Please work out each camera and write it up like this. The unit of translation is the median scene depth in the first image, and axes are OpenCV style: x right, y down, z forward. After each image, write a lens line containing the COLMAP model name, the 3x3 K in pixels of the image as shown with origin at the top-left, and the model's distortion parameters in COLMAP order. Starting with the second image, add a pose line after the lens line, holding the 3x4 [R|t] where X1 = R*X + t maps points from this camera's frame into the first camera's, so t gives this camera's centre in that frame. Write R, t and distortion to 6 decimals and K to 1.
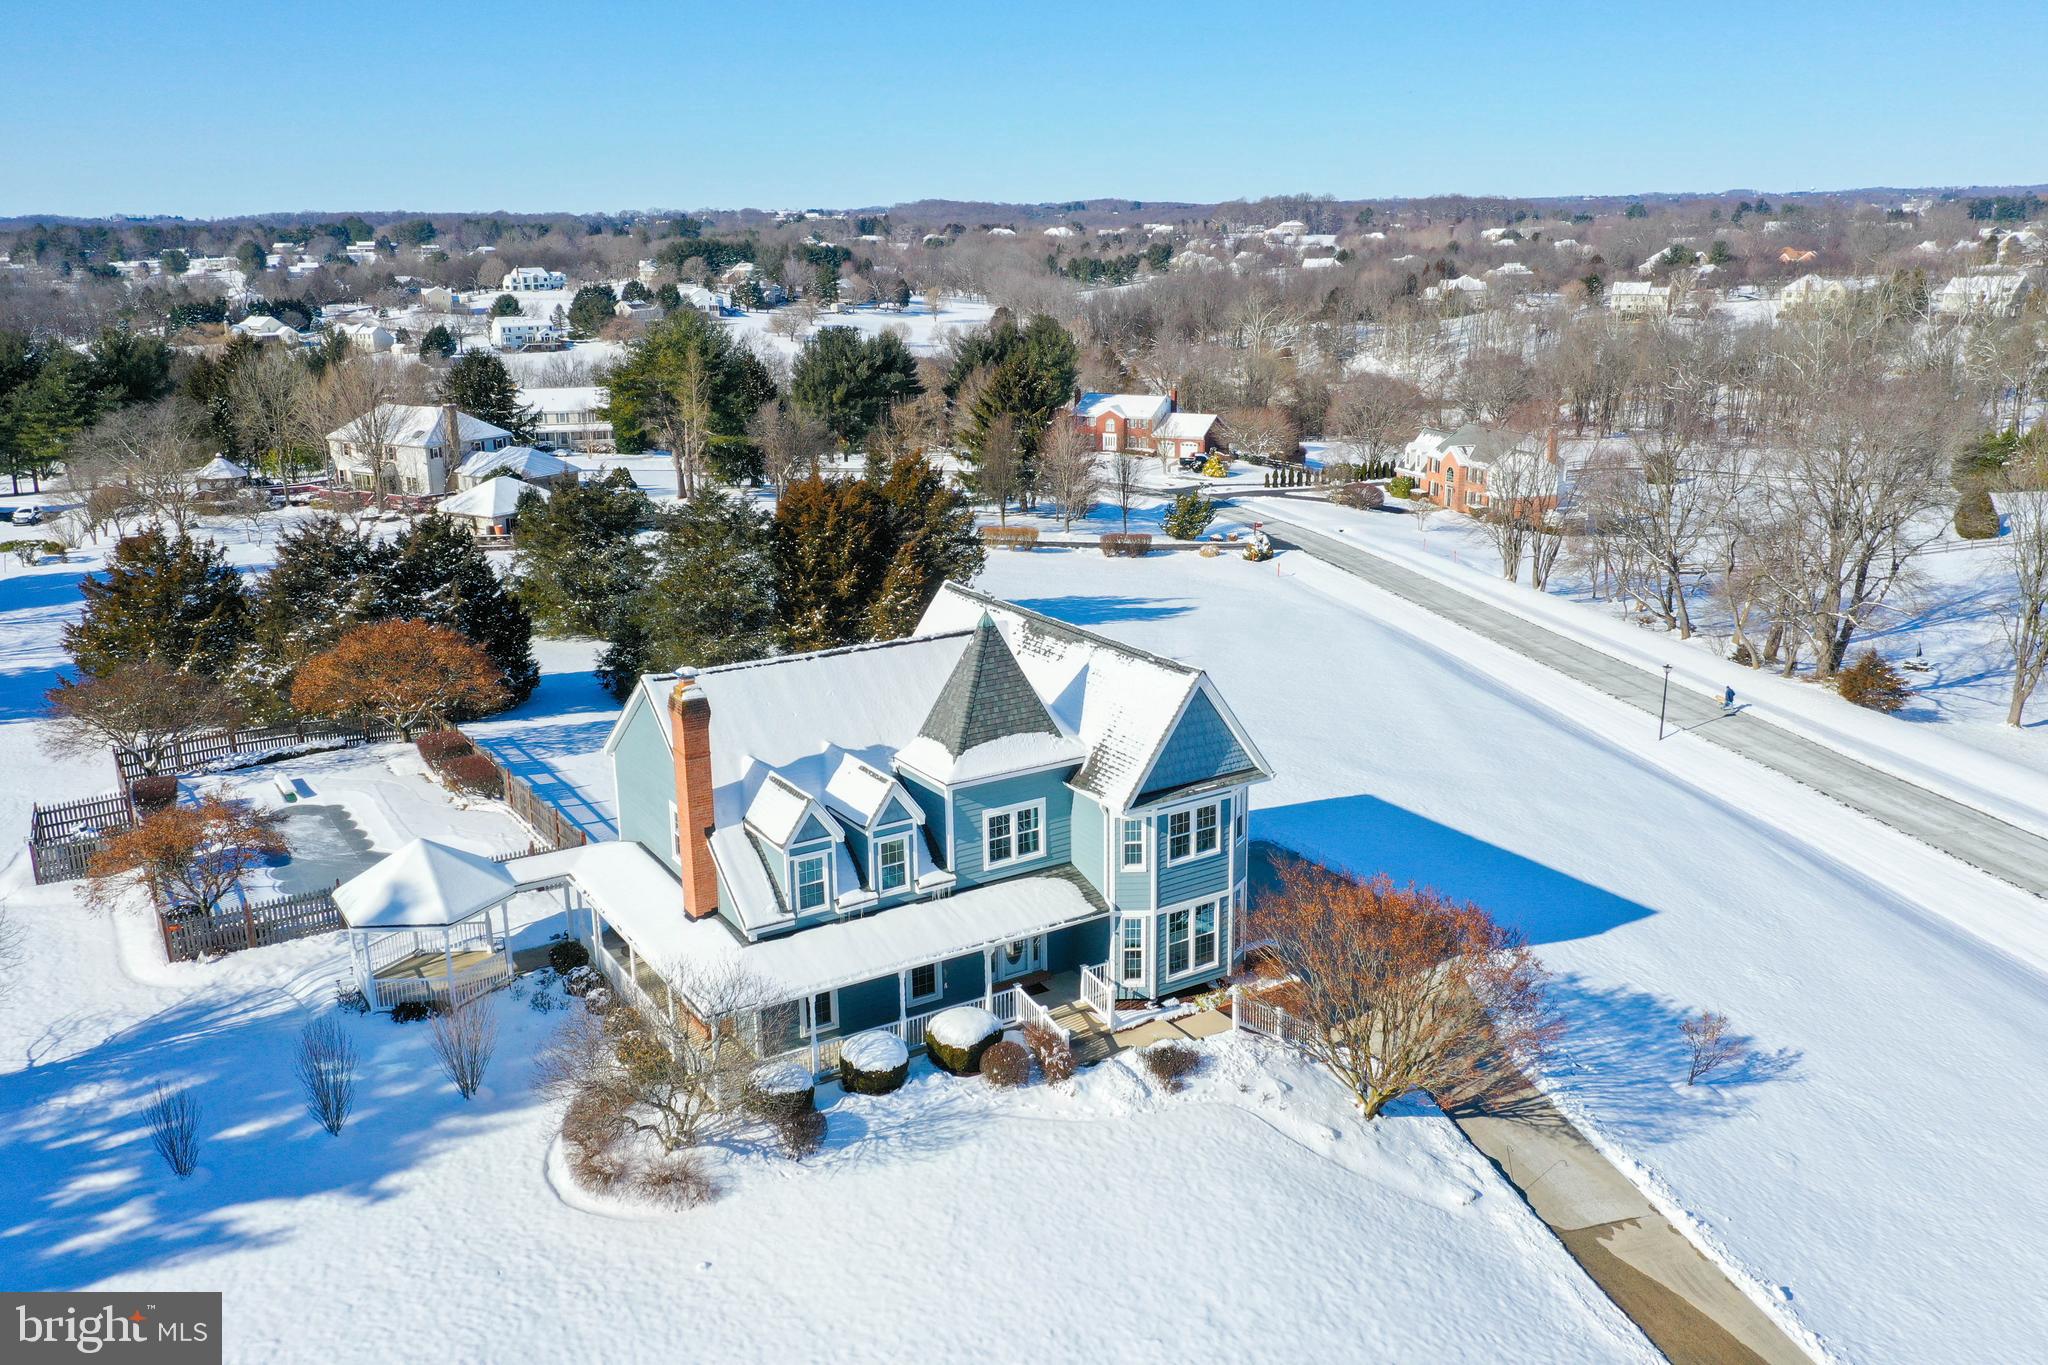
lens RADIAL K [[1656.2, 0, 1015.5], [0, 1656.2, 701.1], [0, 0, 1]] dist [0.027682, -0.003565]
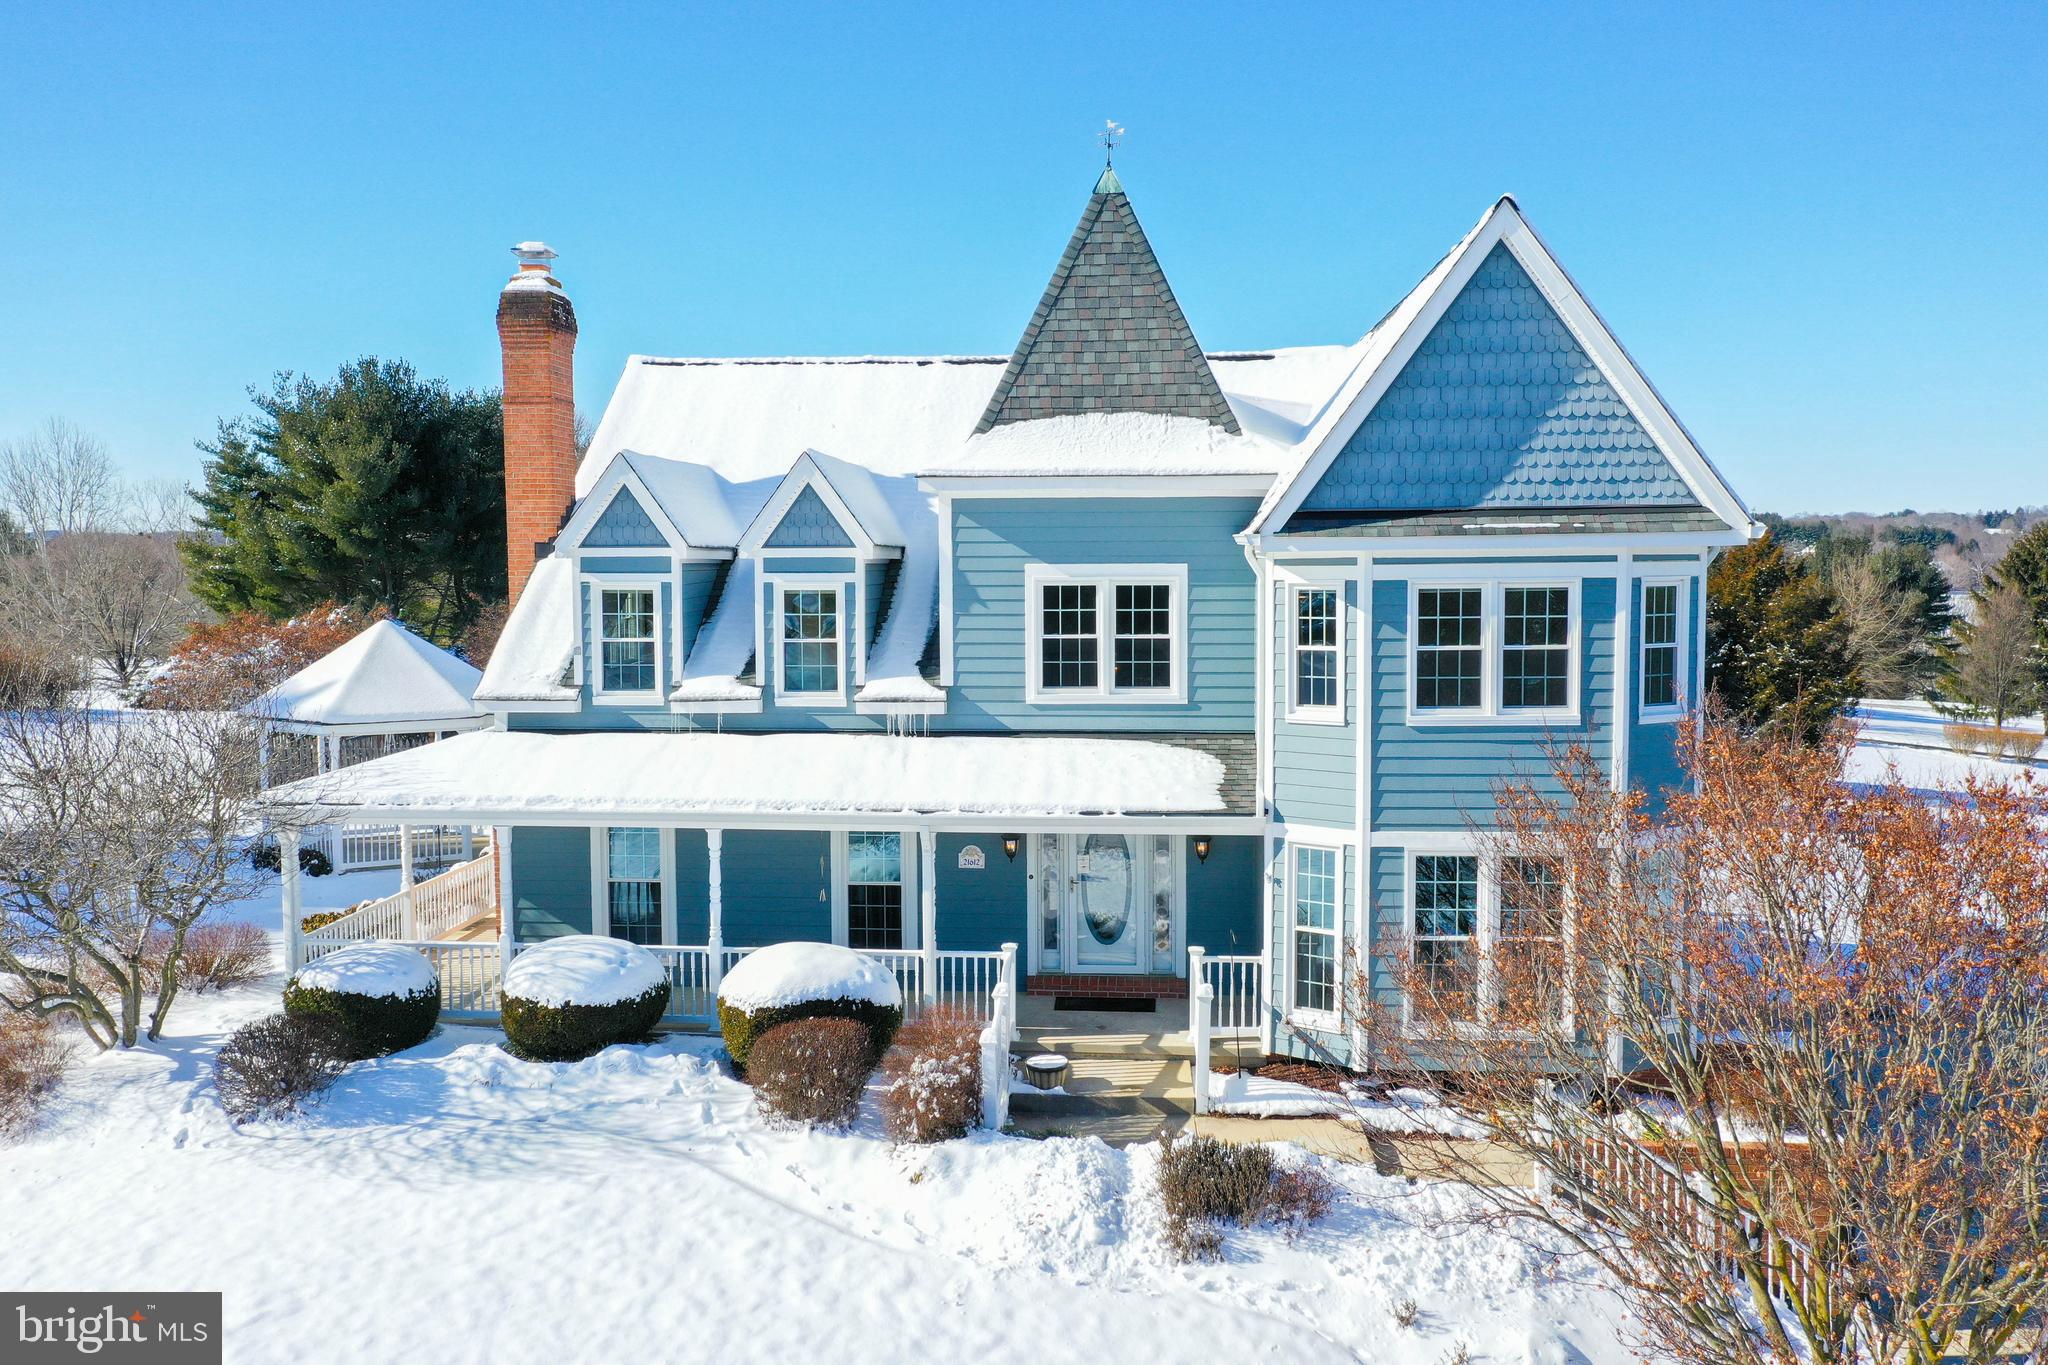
lens RADIAL K [[1656.2, 0, 1018.7], [0, 1656.2, 674.7], [0, 0, 1]] dist [0.027682, -0.003565]
pose [[0.810310, 0.054626, -0.583450, 0.244497], [-0.170920, 0.974385, -0.146151, 0.160750], [0.560521, 0.218150, 0.798891, 0.625346]]
